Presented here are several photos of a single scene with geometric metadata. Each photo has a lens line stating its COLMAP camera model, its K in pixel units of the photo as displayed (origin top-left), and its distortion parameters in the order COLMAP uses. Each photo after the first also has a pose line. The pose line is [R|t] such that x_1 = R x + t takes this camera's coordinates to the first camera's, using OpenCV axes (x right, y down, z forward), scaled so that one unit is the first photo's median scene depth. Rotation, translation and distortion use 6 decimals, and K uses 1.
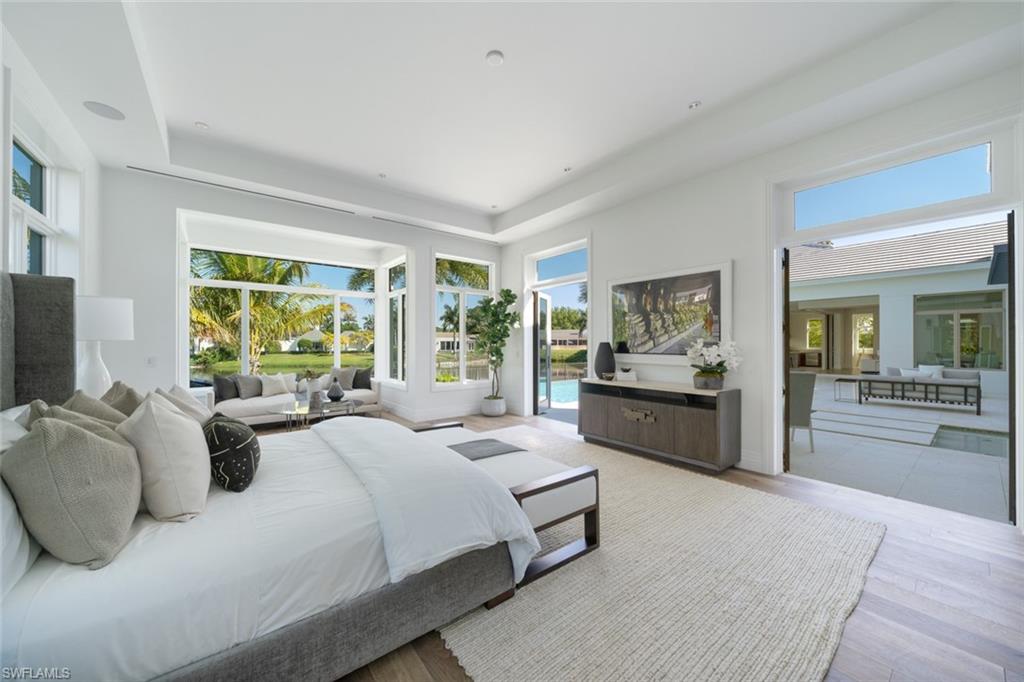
lens RADIAL K [[368.8, 0, 500.5], [0, 368.8, 342.1], [0, 0, 1]] dist [0.000278, 0.000062]
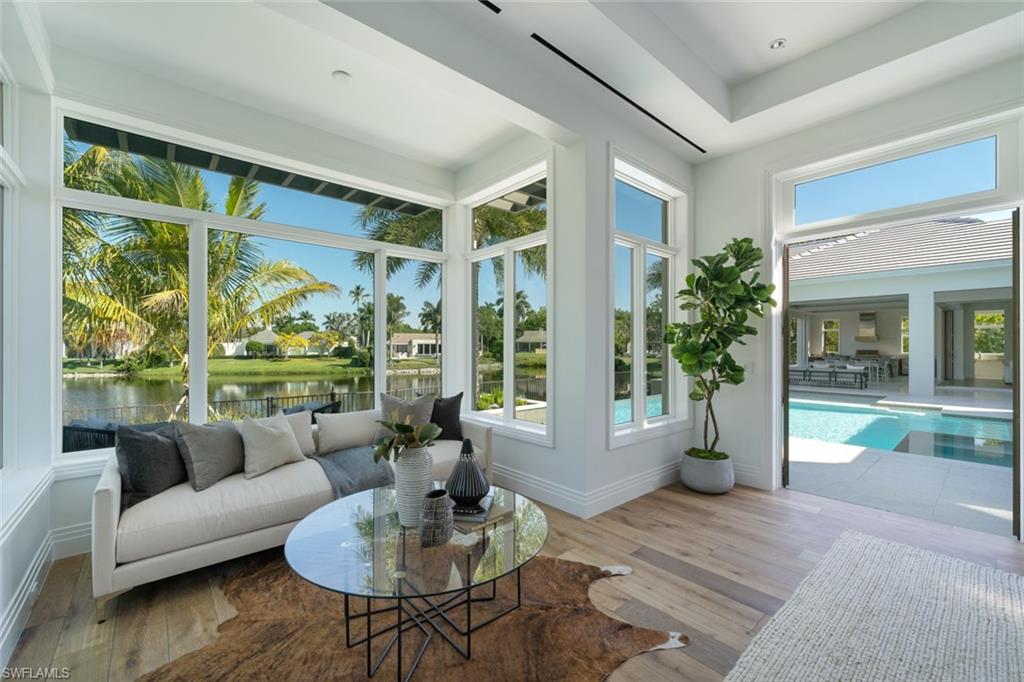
lens RADIAL K [[414.6, 0, 502.6], [0, 414.6, 346.2], [0, 0, 1]] dist [-0.000041, 0.000069]
pose [[0.998382, 0.001167, 0.056857, -0.027947], [-0.001328, 0.999995, 0.002799, 0.000073], [-0.056854, -0.002870, 0.998378, 0.037790]]
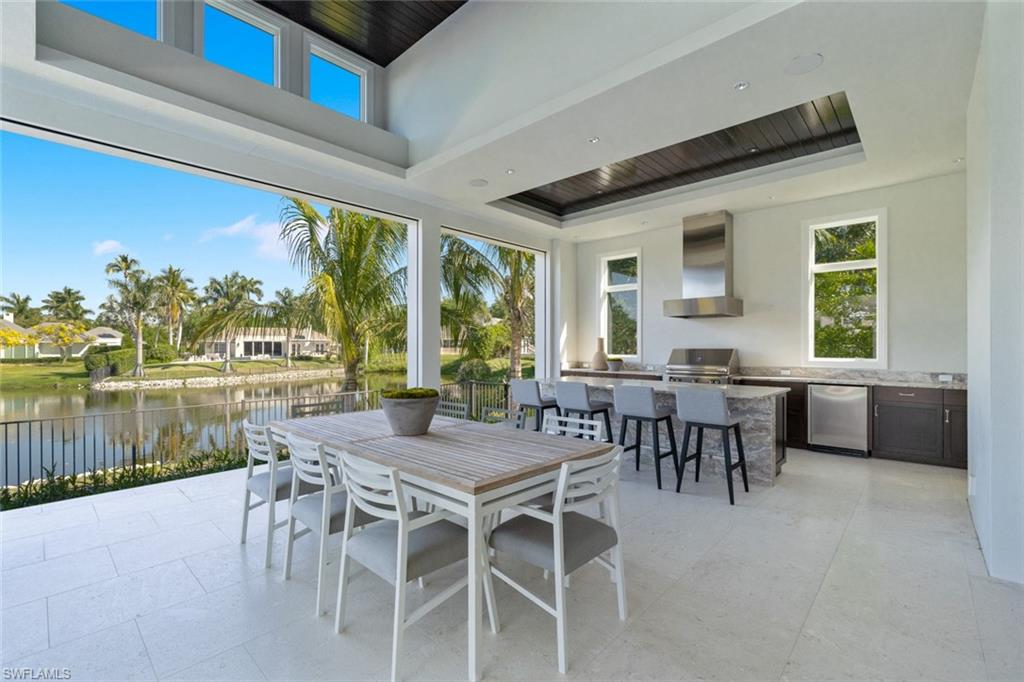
lens RADIAL K [[449.4, 0, 512.1], [0, 449.4, 344.3], [0, 0, 1]] dist [-0.000046, 0.000131]
pose [[0.985568, 0.000070, 0.169278, 0.205368], [-0.000164, 1.000000, 0.000541, 0.002461], [-0.169278, -0.000561, 0.985568, 0.243224]]
